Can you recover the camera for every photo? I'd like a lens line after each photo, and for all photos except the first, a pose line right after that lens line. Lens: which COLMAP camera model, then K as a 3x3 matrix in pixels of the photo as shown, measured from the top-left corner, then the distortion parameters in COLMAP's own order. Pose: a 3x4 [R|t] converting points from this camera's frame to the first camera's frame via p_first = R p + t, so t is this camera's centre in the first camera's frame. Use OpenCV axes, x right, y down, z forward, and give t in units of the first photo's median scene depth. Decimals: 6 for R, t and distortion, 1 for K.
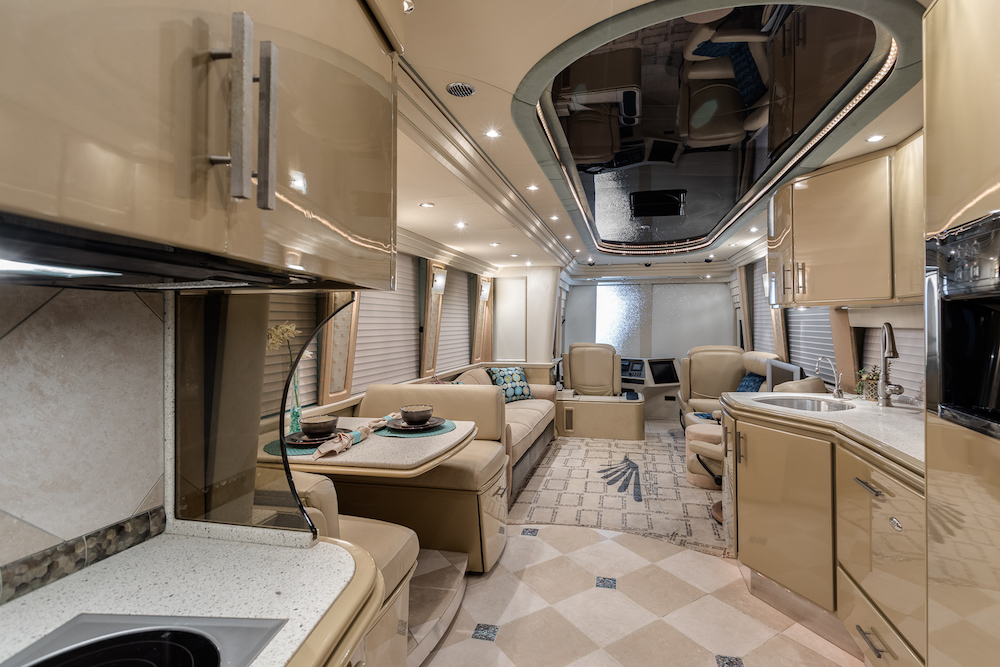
lens RADIAL K [[471.1, 0, 515.3], [0, 471.1, 316.7], [0, 0, 1]] dist [-0.000762, -0.000065]
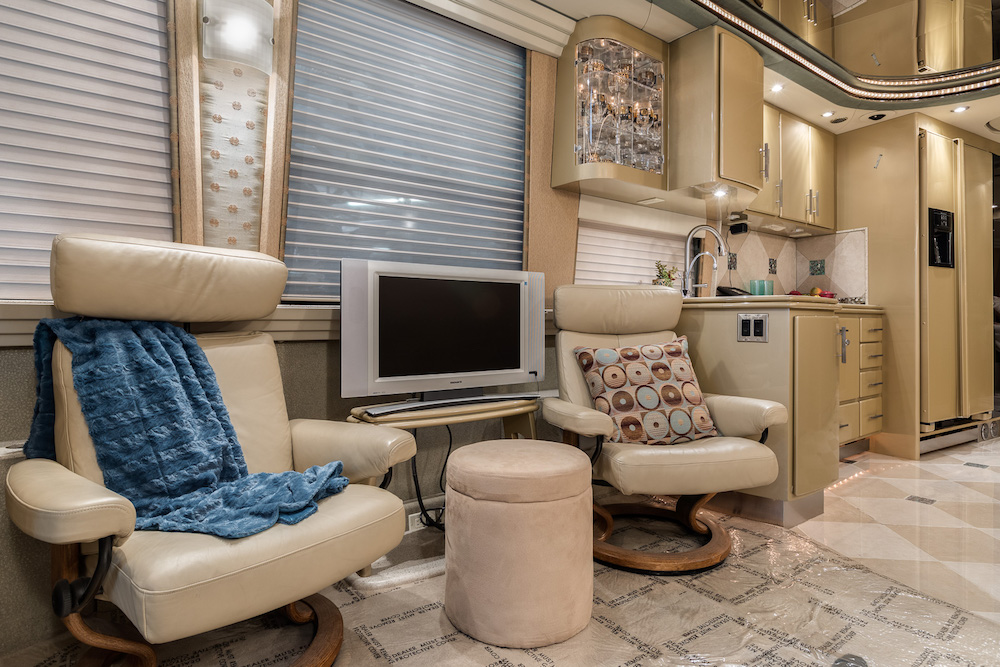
lens RADIAL K [[554.4, 0, 505.0], [0, 554.4, 320.3], [0, 0, 1]] dist [0.003688, -0.001764]
pose [[-0.780327, 0.007844, 0.625322, 0.146142], [-0.003965, 0.999839, -0.017490, 0.115054], [-0.625359, -0.016127, -0.780171, 1.014081]]
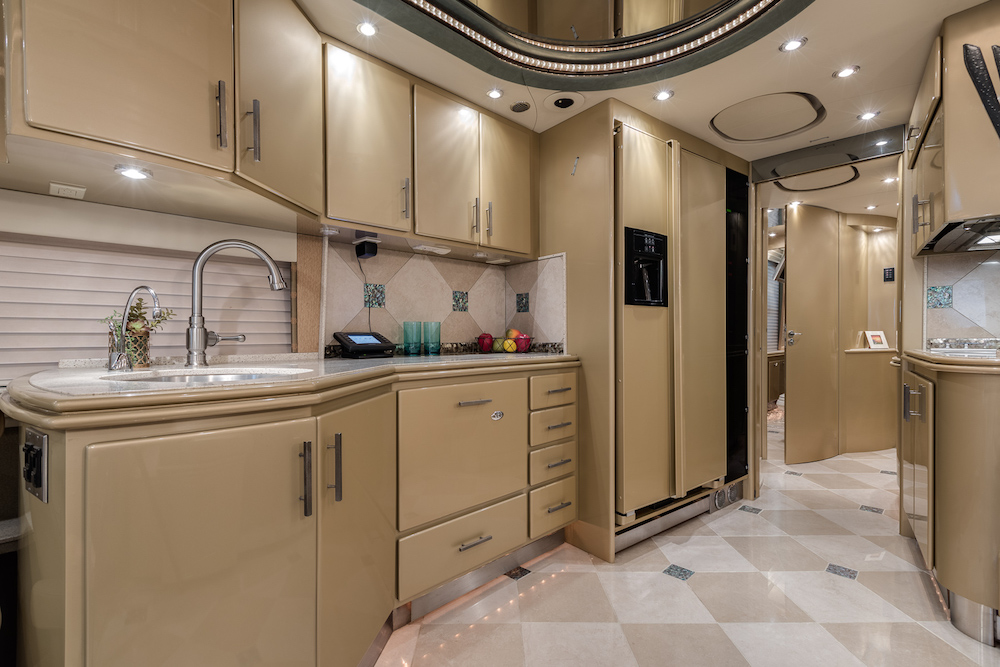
lens RADIAL K [[461.6, 0, 496.8], [0, 461.6, 339.0], [0, 0, 1]] dist [-0.003791, -0.000519]
pose [[-0.847871, 0.001358, 0.530200, 0.044858], [-0.001984, 0.999982, -0.005734, 0.069770], [-0.530198, -0.005913, -0.847853, 0.592772]]
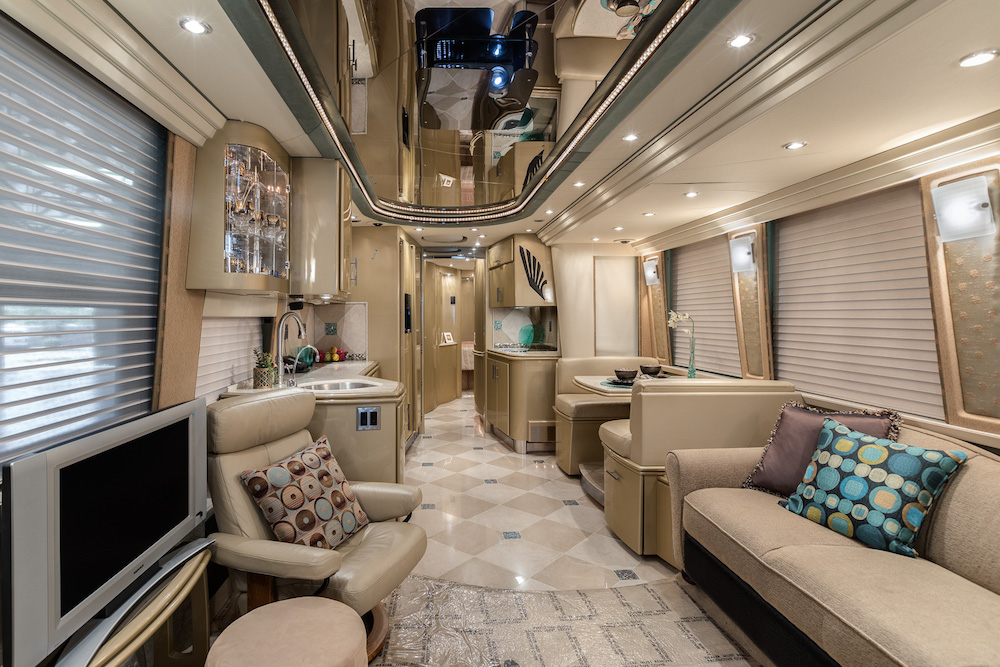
lens RADIAL K [[506.2, 0, 463.1], [0, 506.2, 317.9], [0, 0, 1]] dist [0.001825, -0.003442]
pose [[-0.955864, 0.005551, -0.293756, 0.325921], [0.009037, 0.999904, -0.010512, 0.019547], [0.293669, -0.012703, -0.955823, 1.050196]]
